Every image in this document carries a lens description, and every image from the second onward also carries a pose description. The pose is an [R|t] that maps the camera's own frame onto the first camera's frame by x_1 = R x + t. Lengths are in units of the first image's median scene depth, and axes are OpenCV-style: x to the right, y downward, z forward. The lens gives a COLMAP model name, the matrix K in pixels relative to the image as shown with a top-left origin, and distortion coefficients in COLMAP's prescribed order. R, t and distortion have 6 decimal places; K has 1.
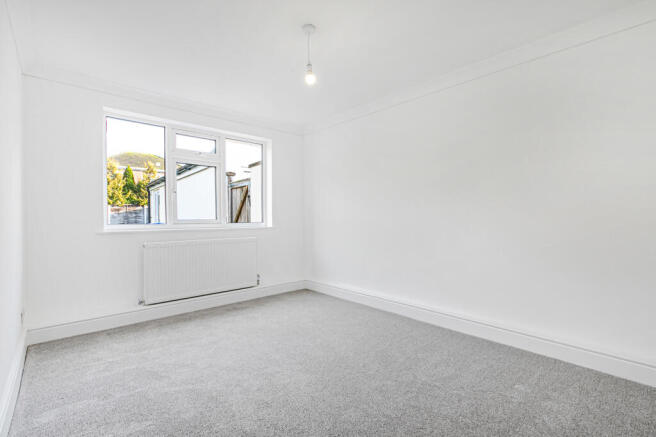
lens RADIAL K [[305.7, 0, 331.5], [0, 305.7, 216.7], [0, 0, 1]] dist [0.000845, 0.002384]
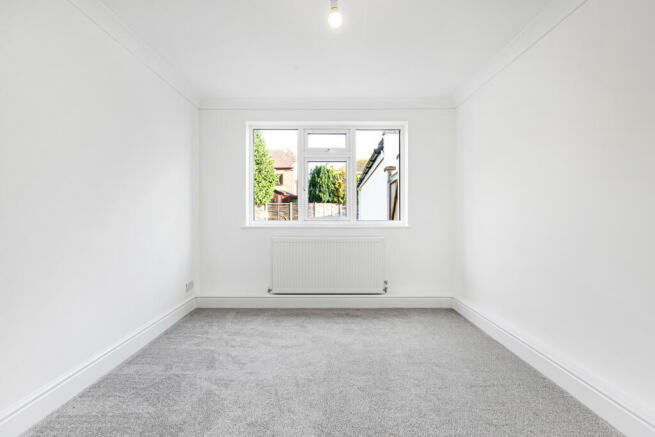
lens RADIAL K [[305.2, 0, 324.6], [0, 305.2, 212.8], [0, 0, 1]] dist [0.000845, 0.002384]
pose [[0.731822, -0.000460, -0.681496, 0.268809], [-0.001979, 0.999994, -0.002801, 0.000916], [0.681493, 0.003398, 0.731817, 0.309172]]
